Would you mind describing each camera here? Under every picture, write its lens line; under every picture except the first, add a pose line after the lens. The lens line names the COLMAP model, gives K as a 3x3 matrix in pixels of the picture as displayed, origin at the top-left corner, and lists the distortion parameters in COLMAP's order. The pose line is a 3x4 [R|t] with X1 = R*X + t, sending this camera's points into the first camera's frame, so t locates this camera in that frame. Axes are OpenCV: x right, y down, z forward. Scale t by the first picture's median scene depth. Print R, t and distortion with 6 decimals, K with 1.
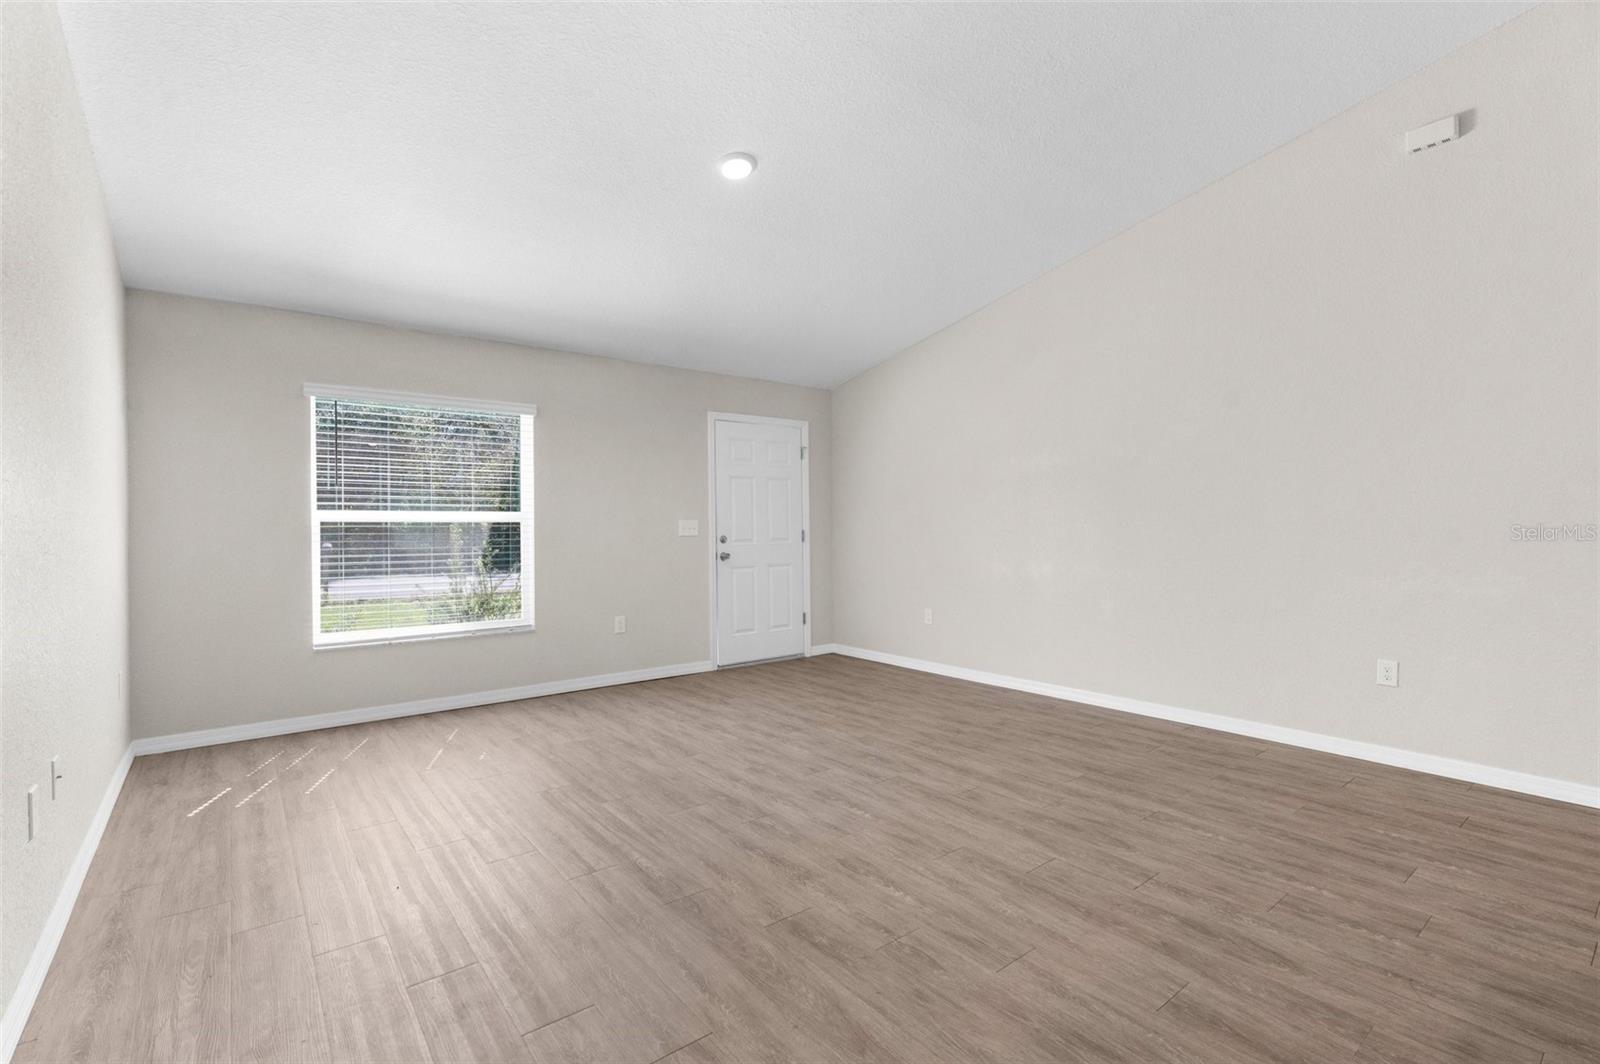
lens RADIAL K [[726.1, 0, 802.5], [0, 726.1, 532.6], [0, 0, 1]] dist [-0.003724, -0.000118]
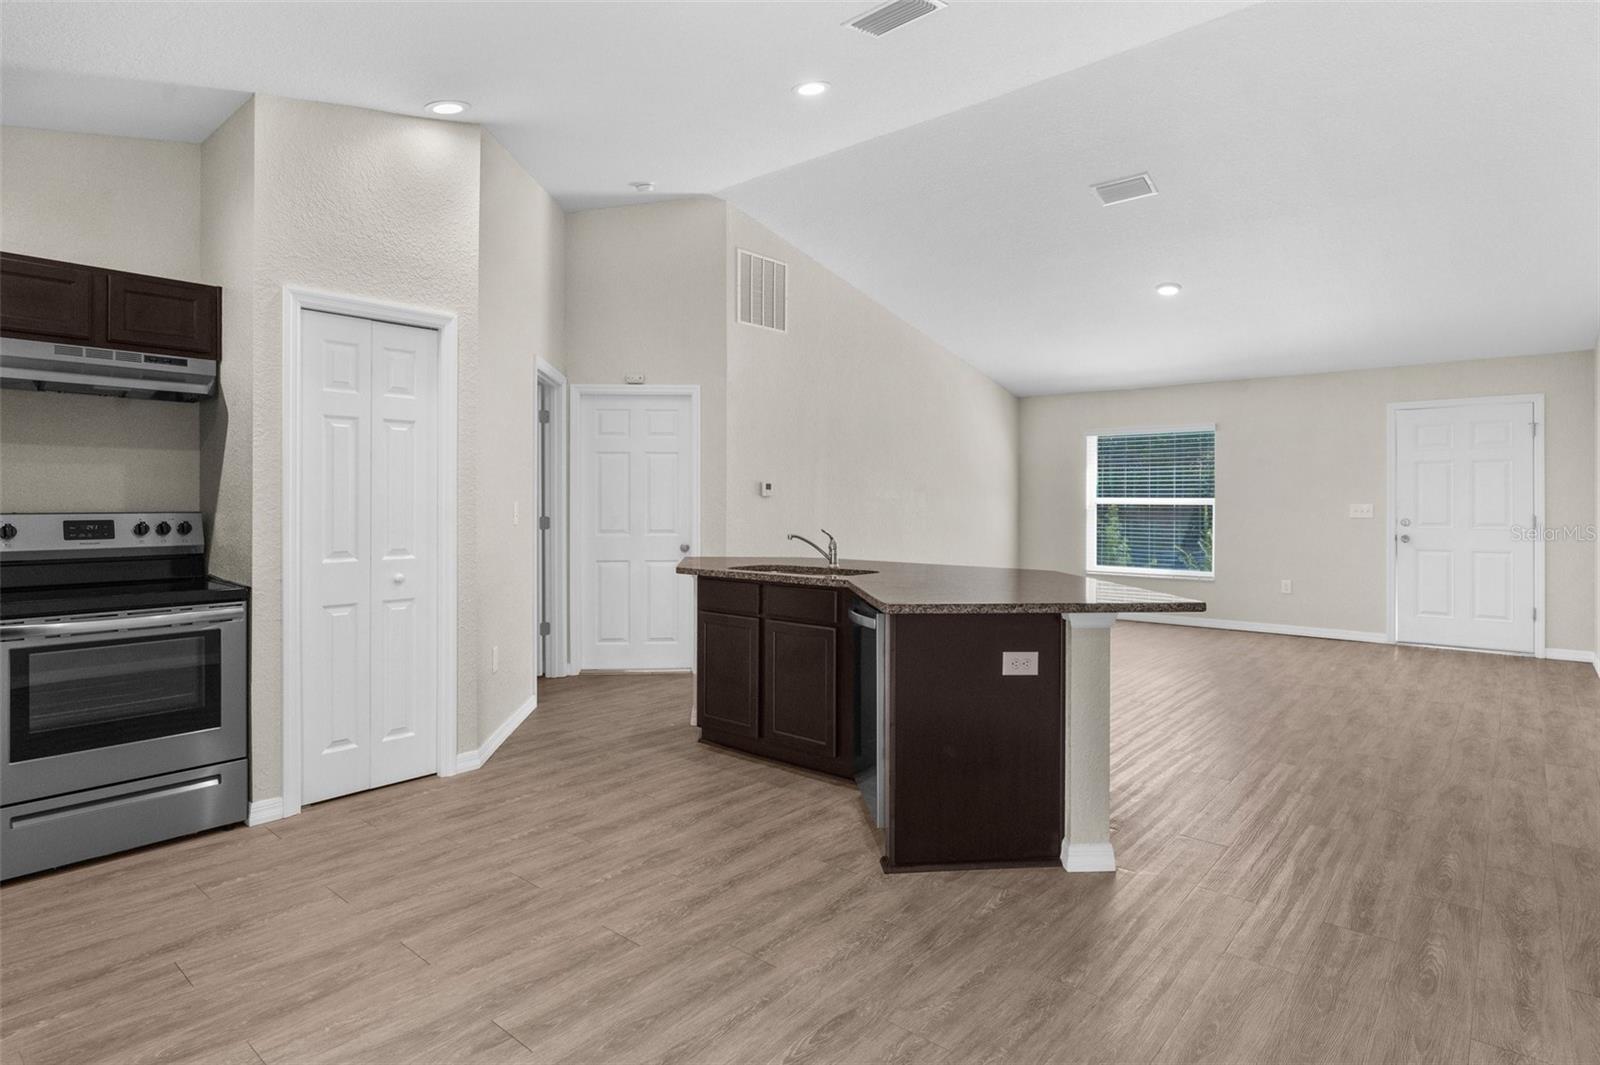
lens RADIAL K [[853.4, 0, 794.1], [0, 853.4, 503.8], [0, 0, 1]] dist [-0.002376, -0.000902]
pose [[0.188471, 0.008078, -0.982045, 1.572938], [-0.013436, 0.999894, 0.005646, -0.021203], [0.981987, 0.012130, 0.188560, -0.175548]]
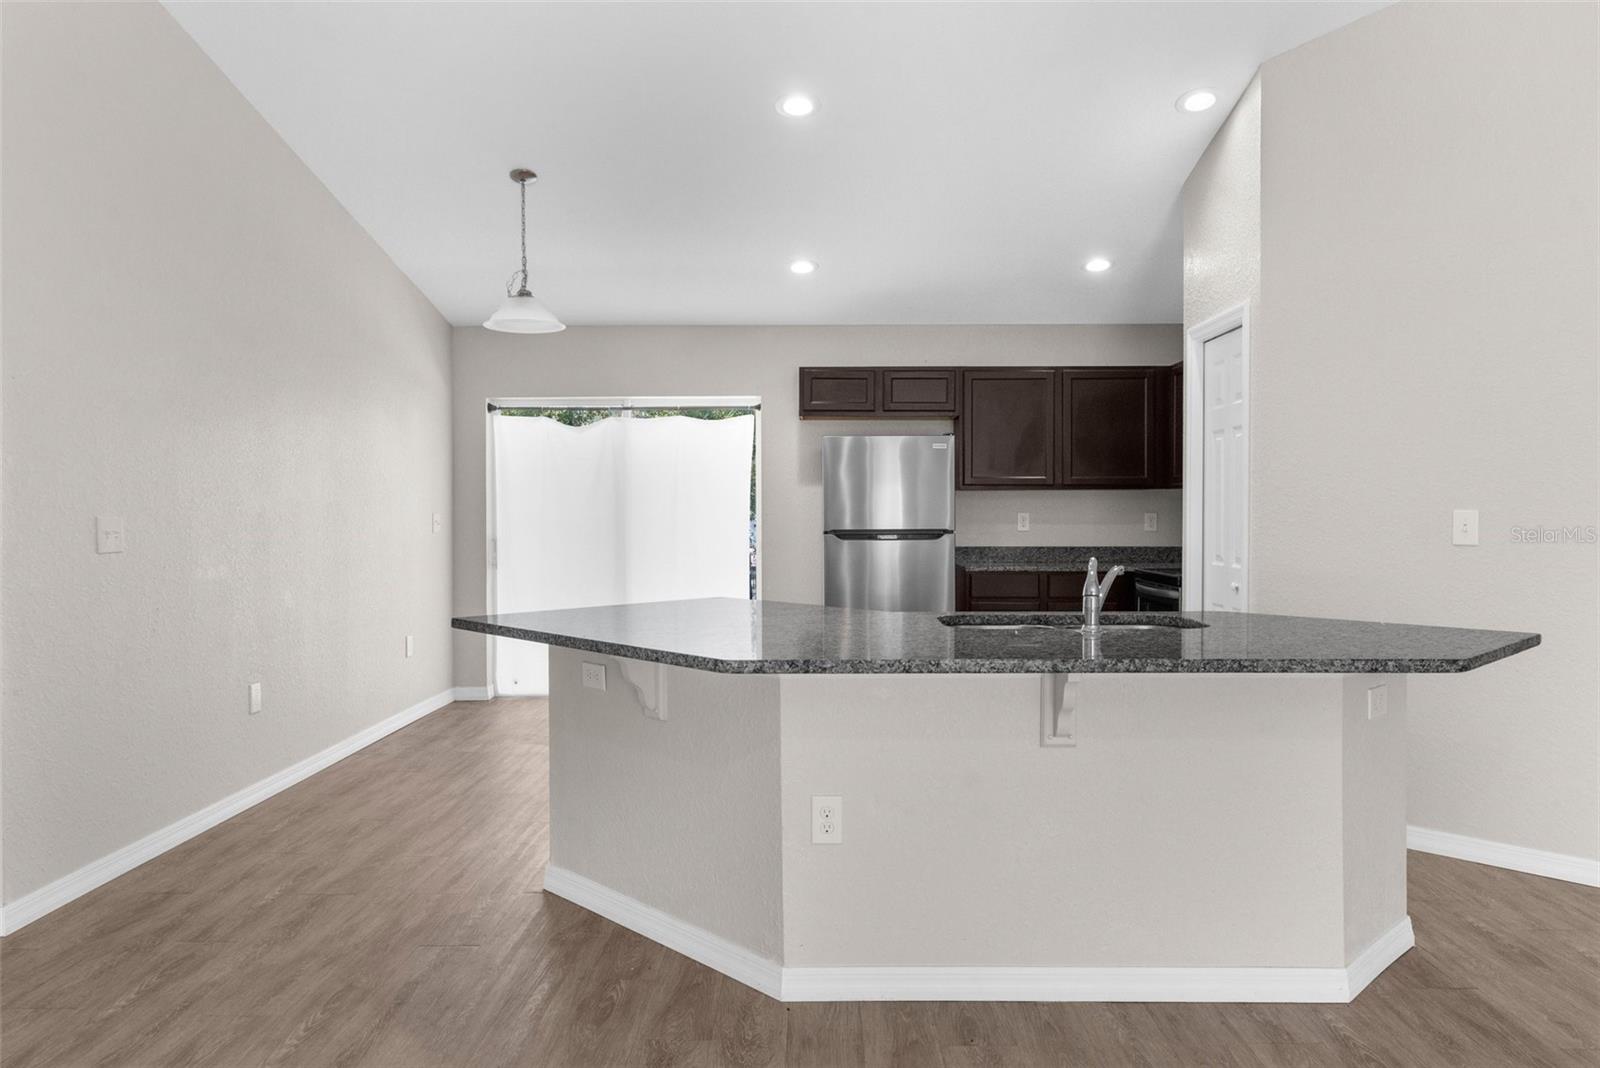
lens RADIAL K [[1071.4, 0, 805.7], [0, 1071.4, 532.3], [0, 0, 1]] dist [0.010378, -0.000343]
pose [[-0.772560, -0.004708, 0.634924, 0.022513], [0.014010, 0.999603, 0.024460, -0.022624], [-0.634787, 0.027792, -0.772188, 0.885404]]
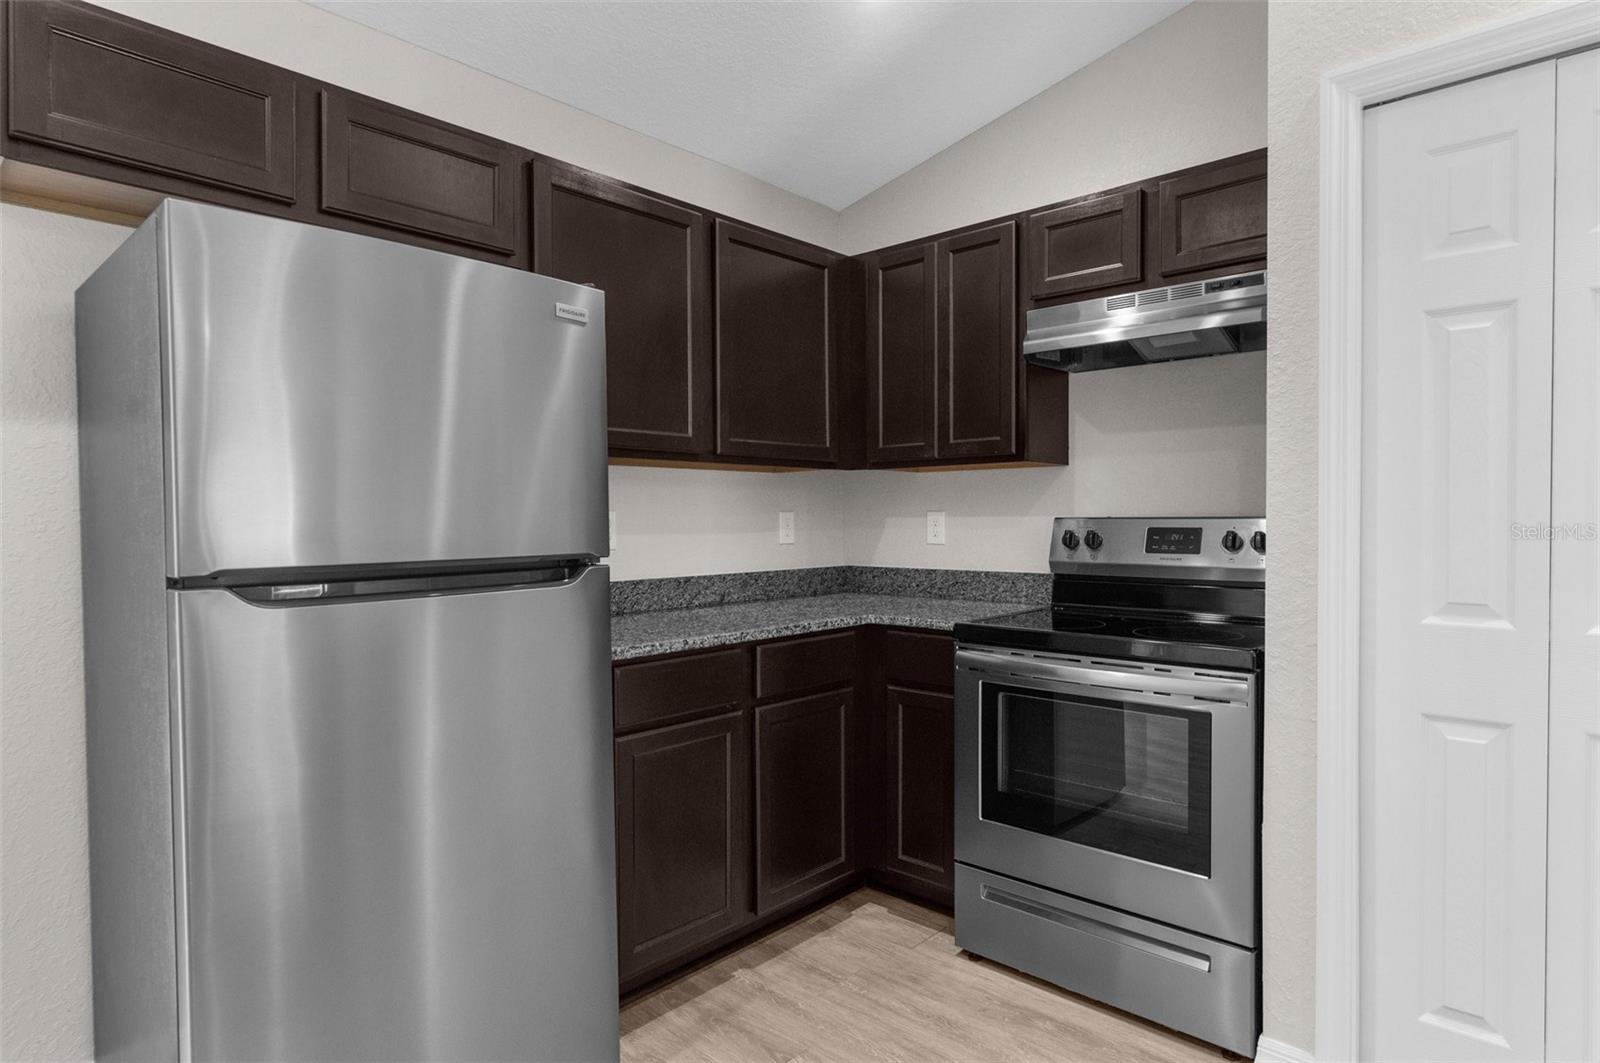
lens RADIAL K [[890.8, 0, 800.0], [0, 890.8, 531.5], [0, 0, 1]] dist [0.003065, 0.000982]
pose [[-0.987877, 0.014124, -0.154596, 0.918119], [0.009572, 0.999500, 0.030148, -0.008837], [0.154945, 0.028303, -0.987518, -0.091359]]
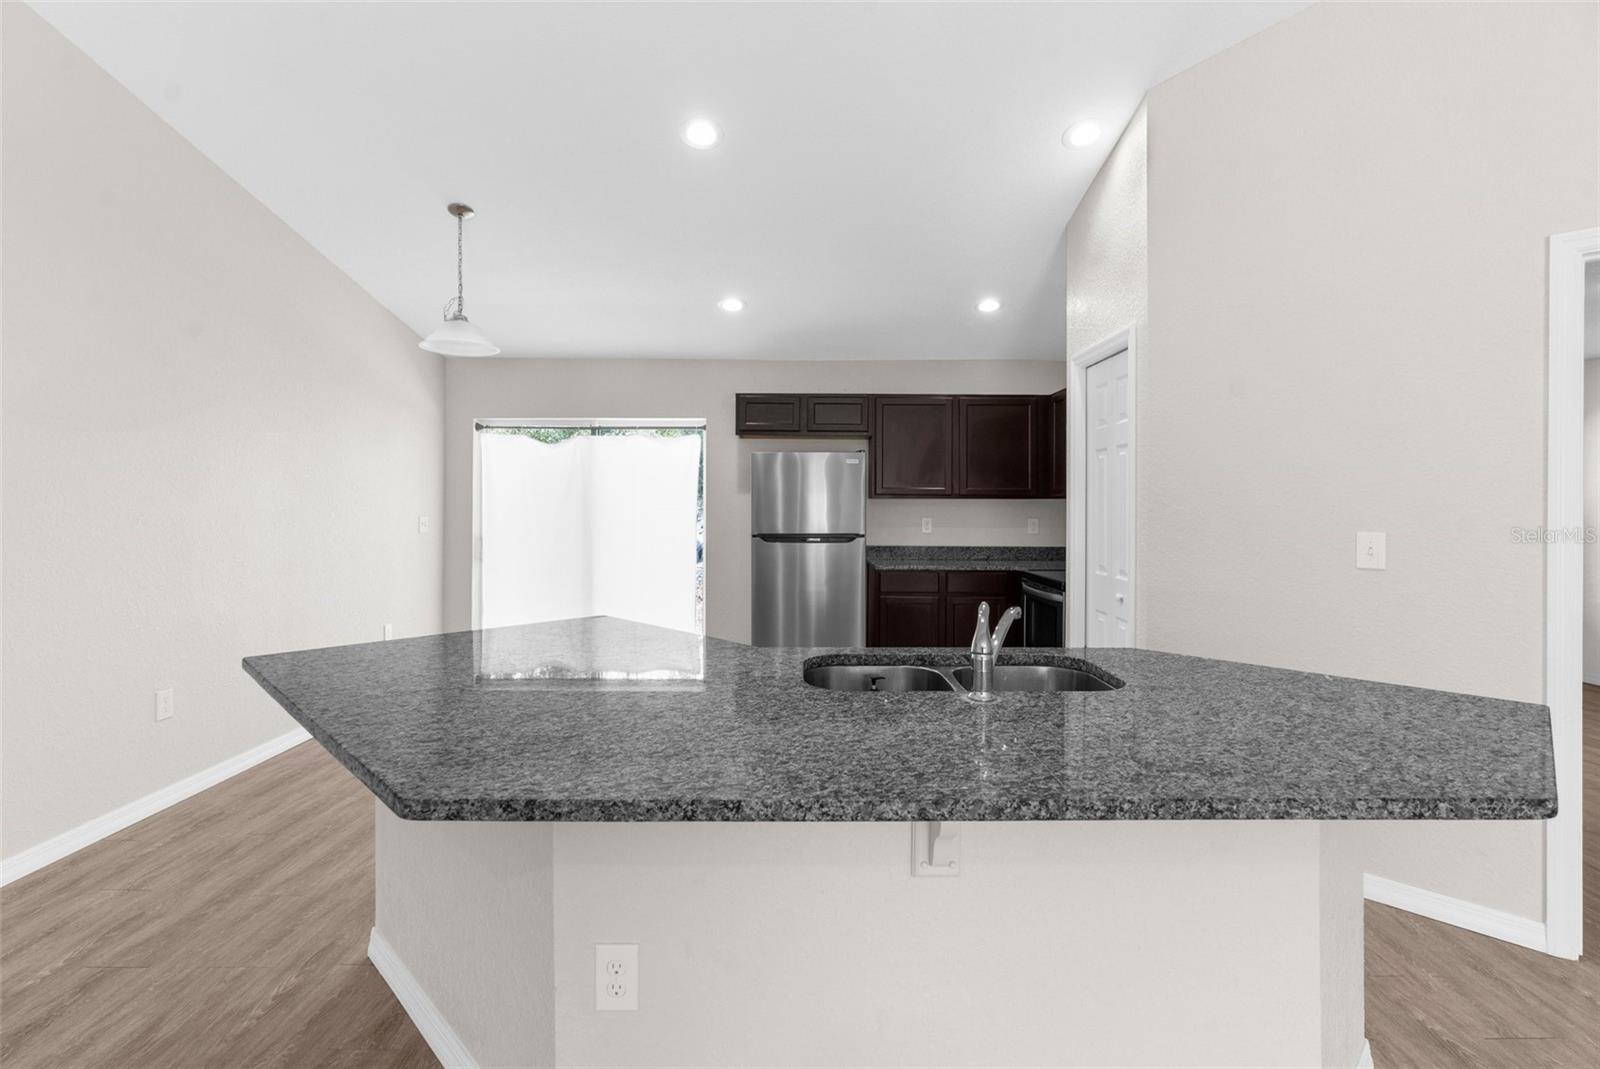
lens RADIAL K [[729.0, 0, 801.4], [0, 729.0, 503.3], [0, 0, 1]] dist [-0.001468, 0.000456]
pose [[-0.781388, 0.004693, 0.624028, 0.185758], [0.008492, 0.999959, 0.003113, -0.043675], [-0.623988, 0.007732, -0.781396, 0.522296]]
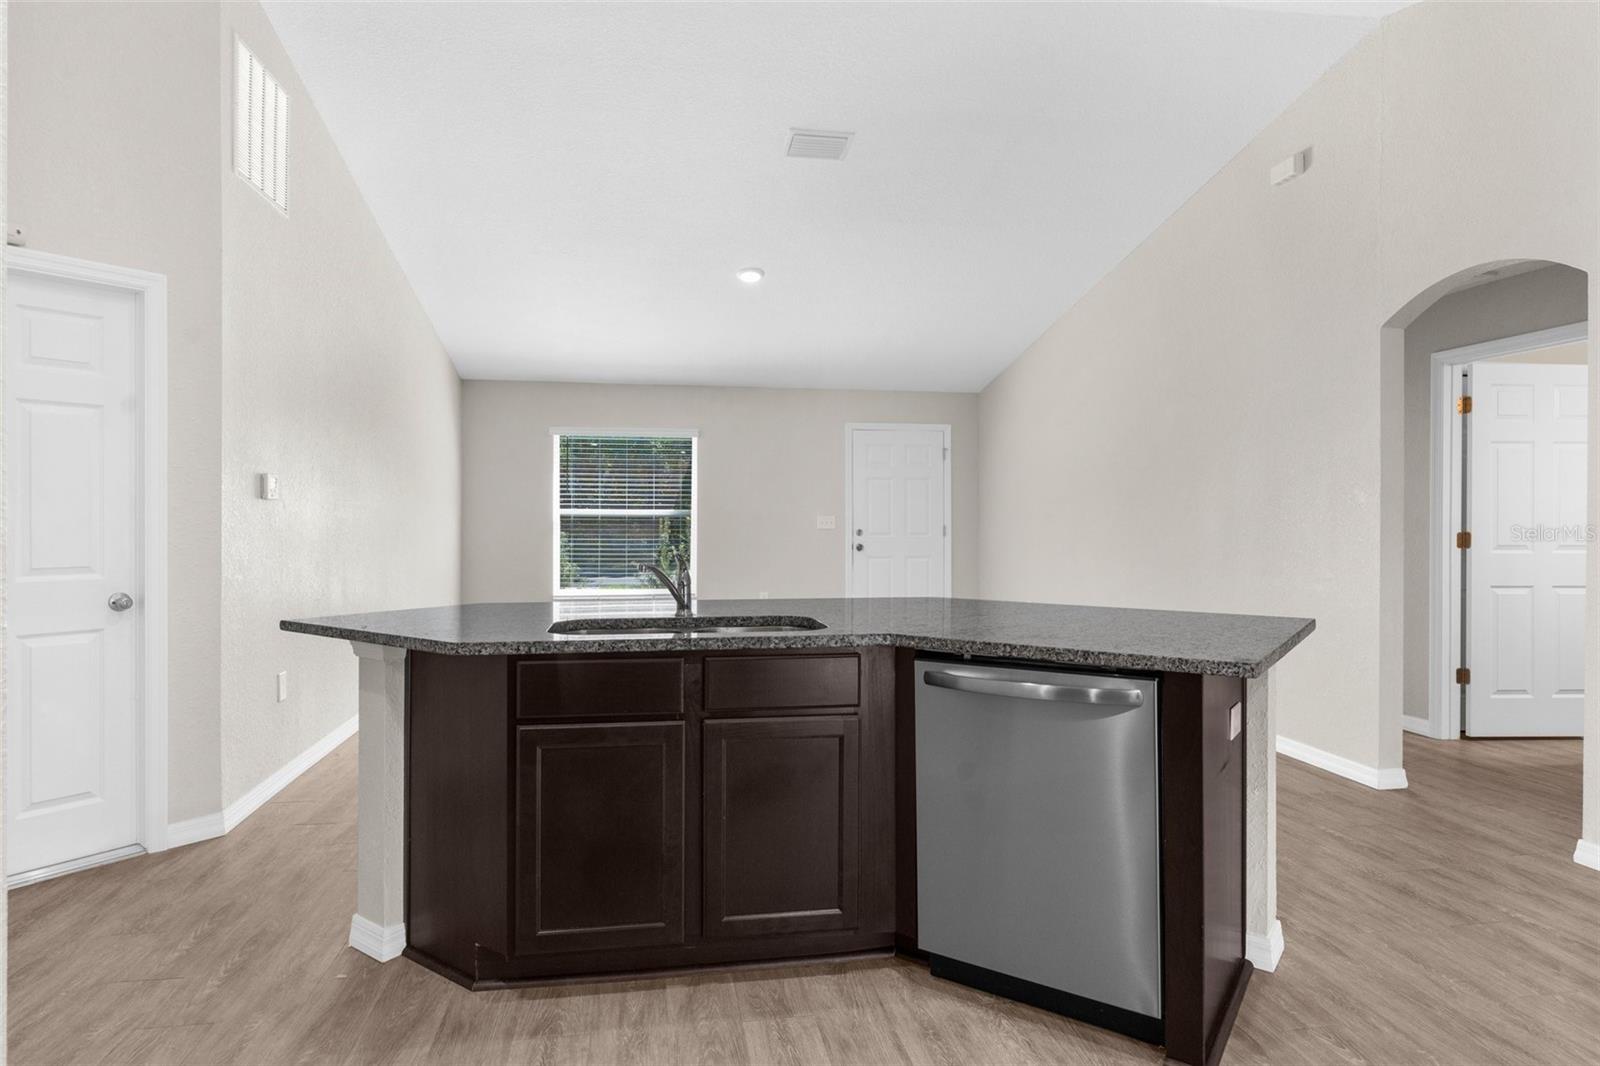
lens RADIAL K [[914.2, 0, 796.1], [0, 914.2, 519.5], [0, 0, 1]] dist [-0.002544, -0.000745]
pose [[0.875346, 0.007559, -0.483438, 0.848919], [-0.011429, 0.999922, -0.005061, -0.004831], [0.483362, 0.009955, 0.875364, -0.541220]]
